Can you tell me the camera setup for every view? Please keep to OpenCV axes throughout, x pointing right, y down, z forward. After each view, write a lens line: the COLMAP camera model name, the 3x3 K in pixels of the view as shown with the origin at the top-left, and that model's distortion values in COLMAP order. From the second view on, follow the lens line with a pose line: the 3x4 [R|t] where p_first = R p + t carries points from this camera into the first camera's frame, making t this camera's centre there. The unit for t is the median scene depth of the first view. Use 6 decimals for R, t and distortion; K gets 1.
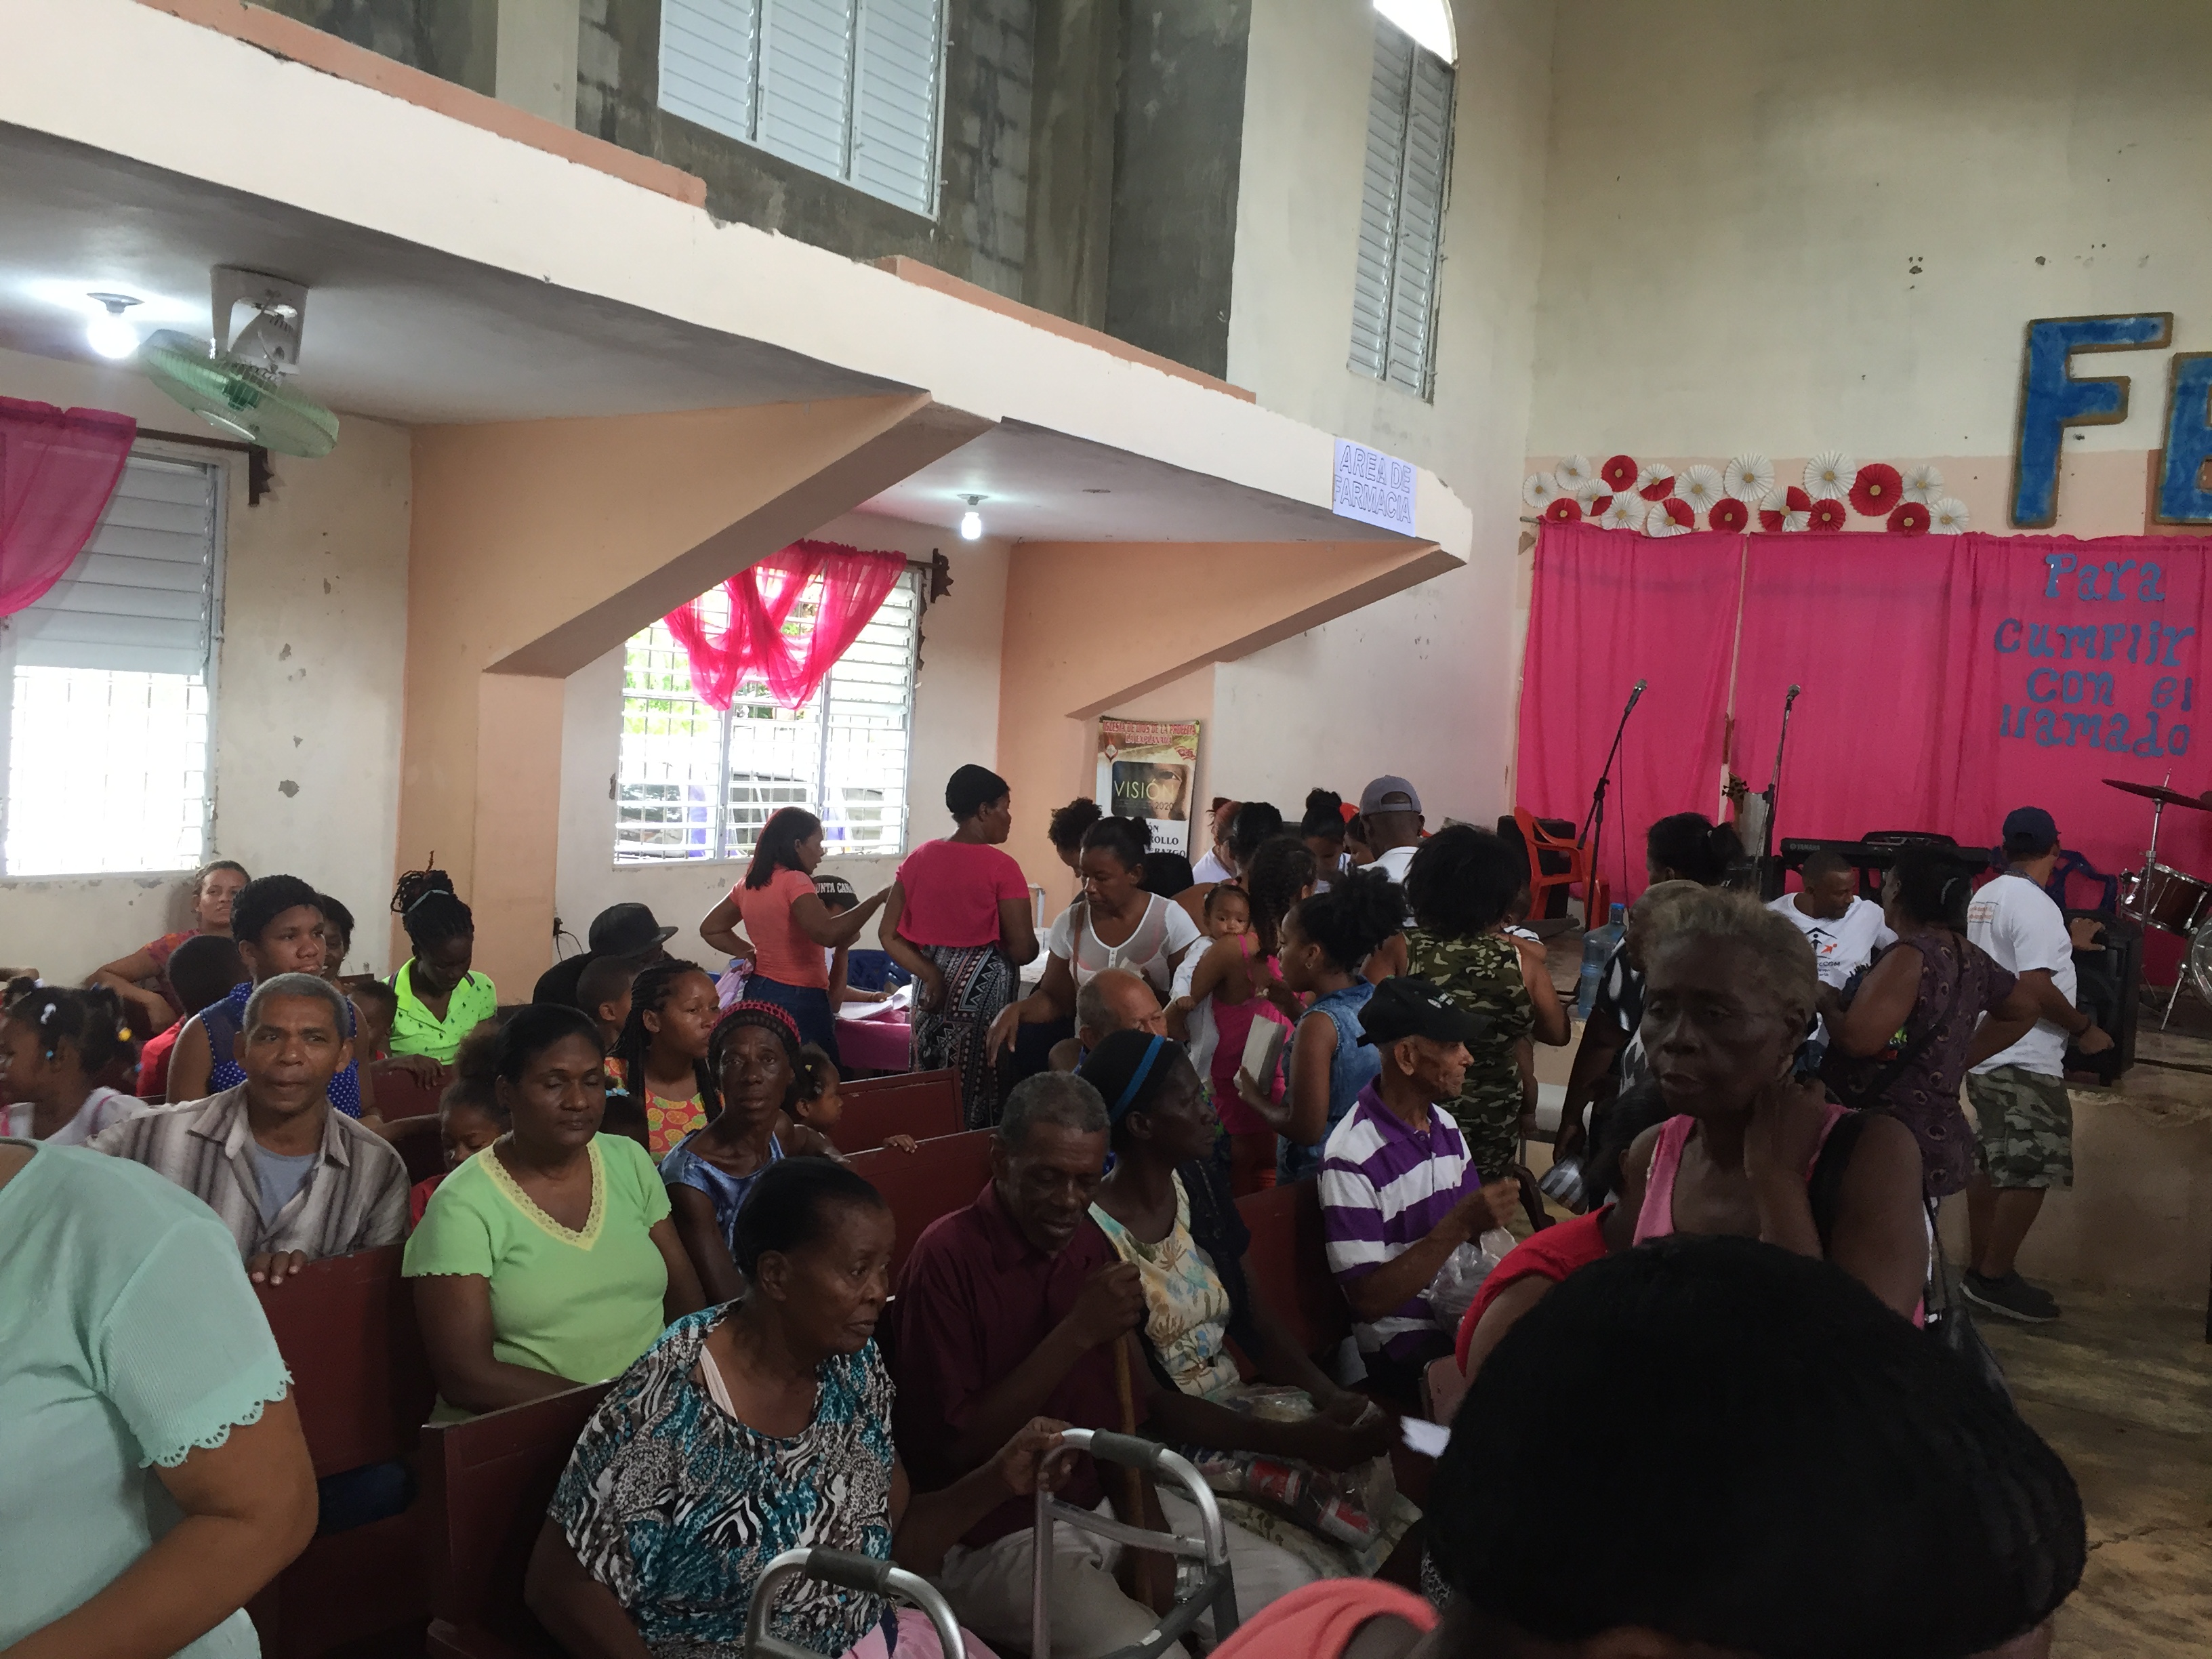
lens RADIAL K [[1858.7, 0, 1097.6], [0, 1858.7, 831.7], [0, 0, 1]] dist [0.065011, -0.100498]
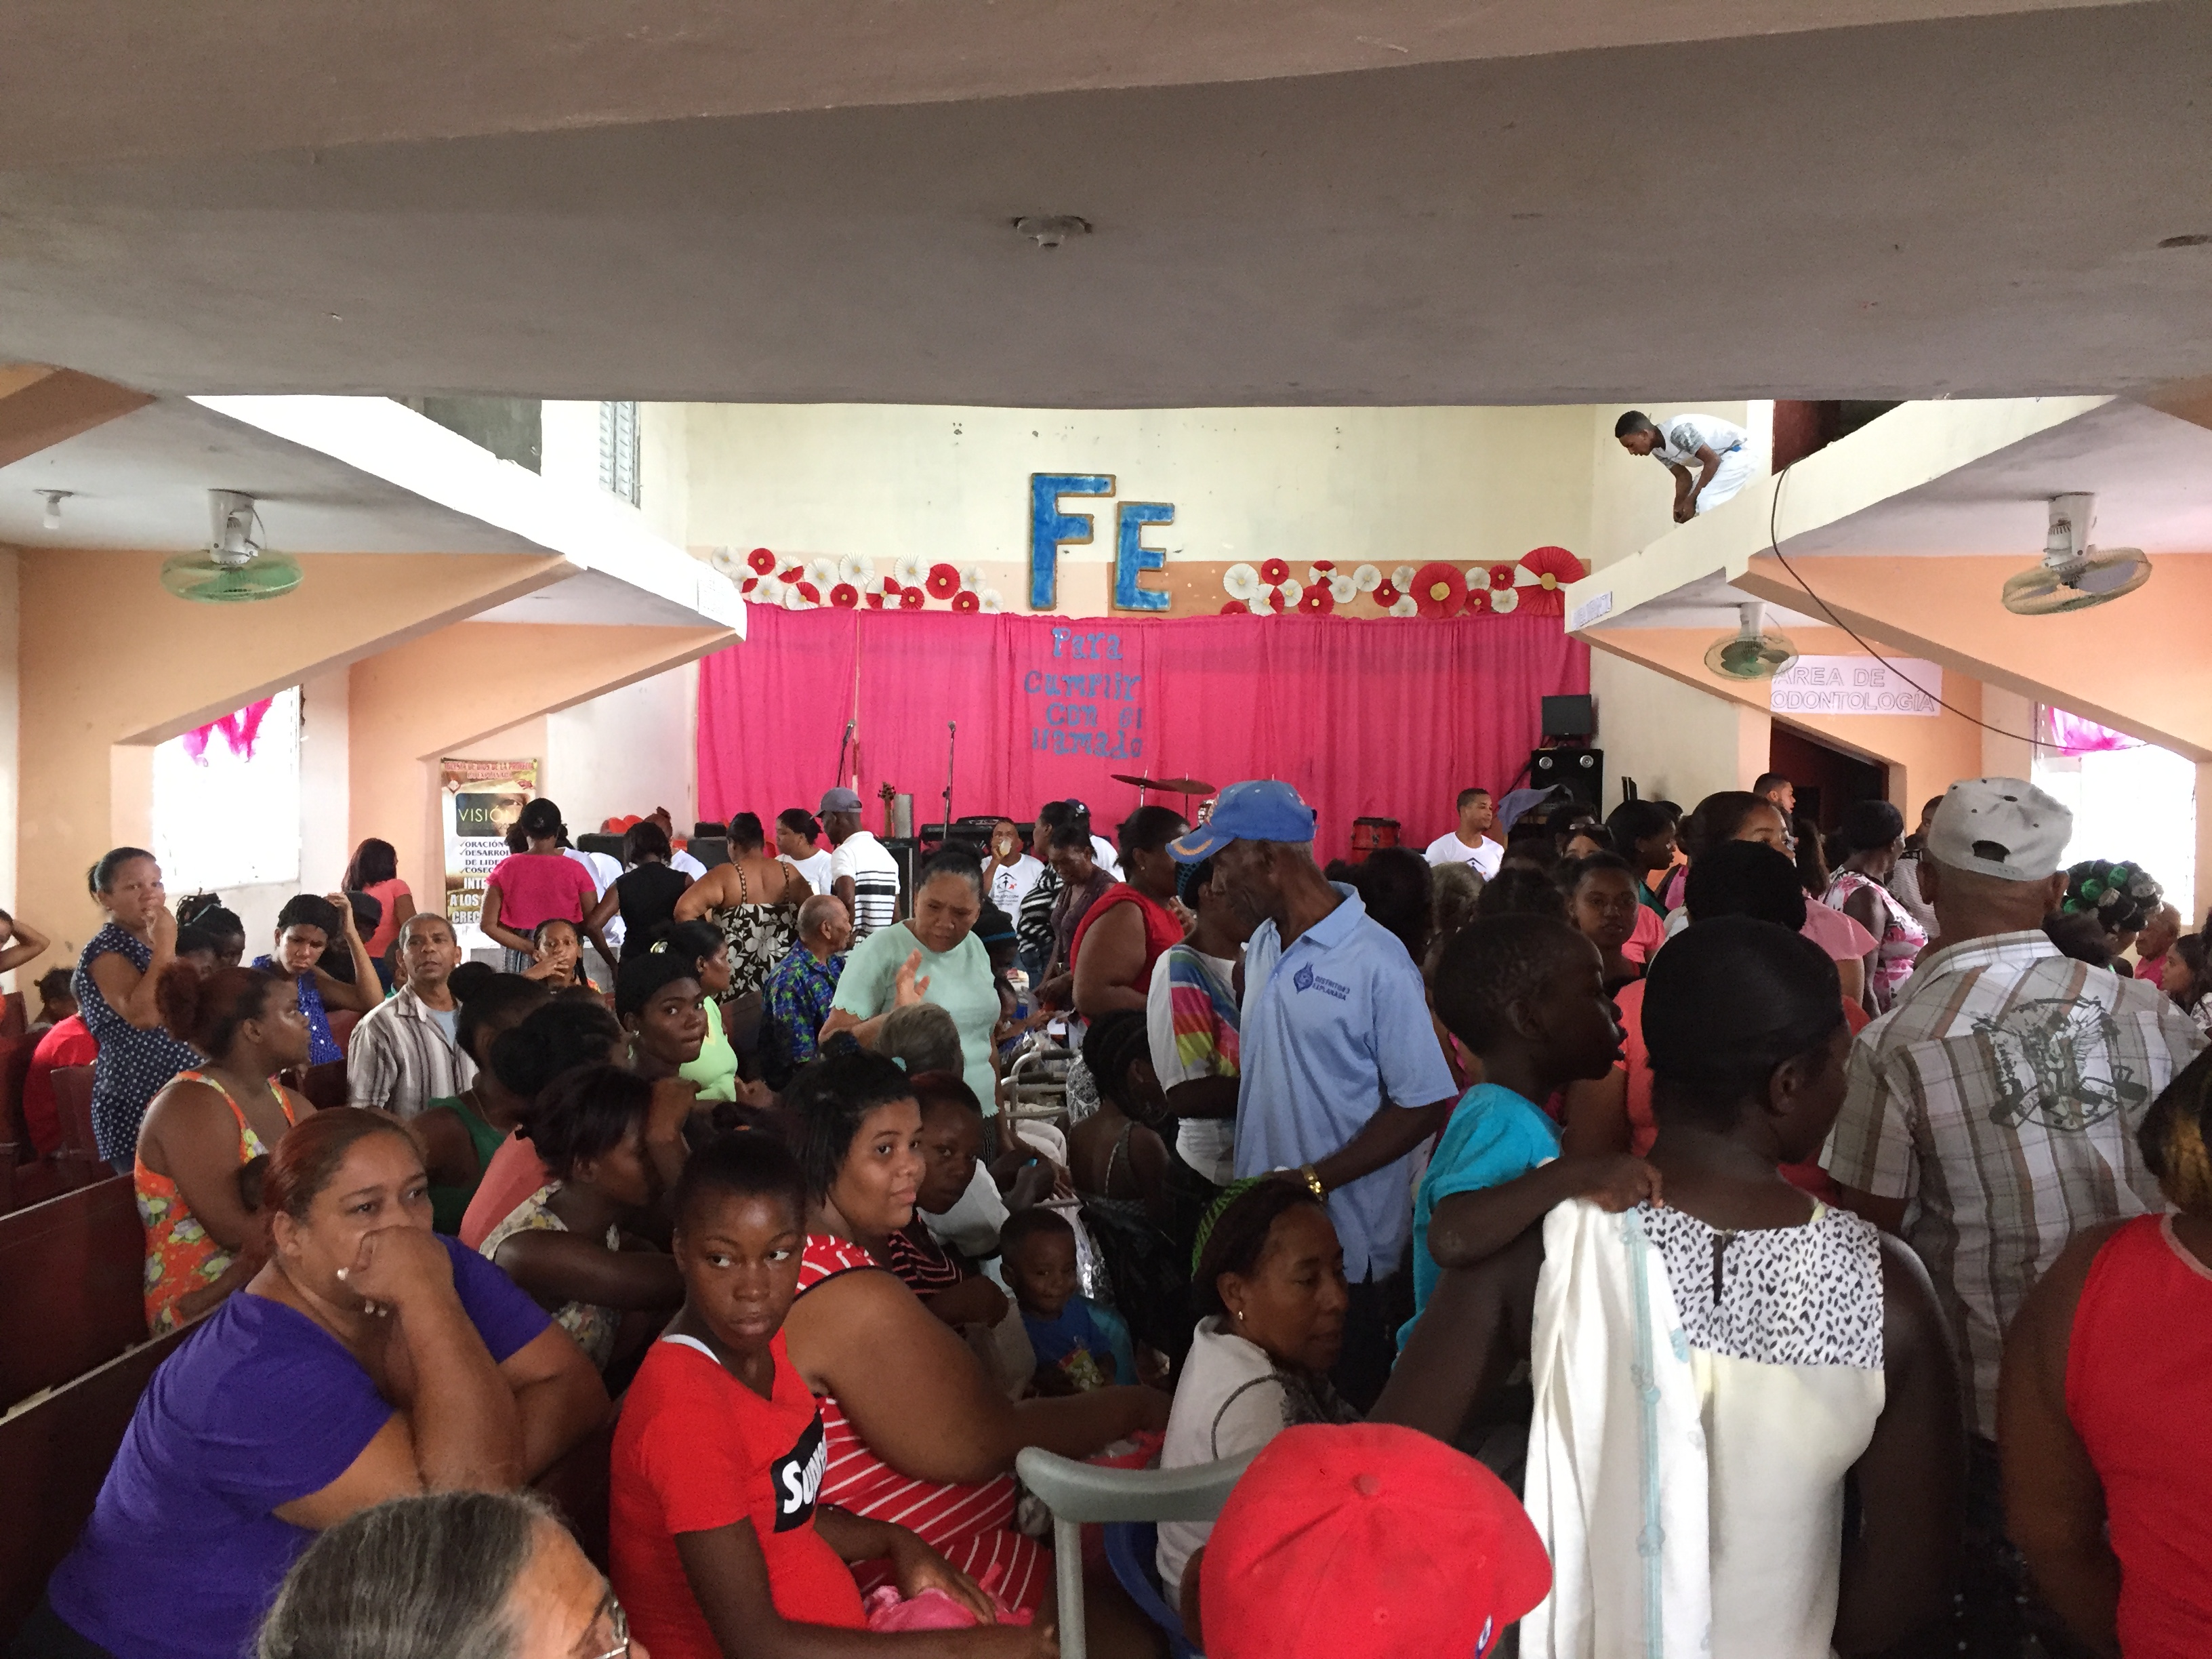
lens RADIAL K [[1858.7, 0, 1109.4], [0, 1858.7, 822.6], [0, 0, 1]] dist [0.065011, -0.100498]
pose [[0.829304, -0.058195, 0.555759, -0.294842], [0.065573, 0.997826, 0.006638, 0.001997], [-0.554937, 0.030938, 0.831317, -0.264594]]
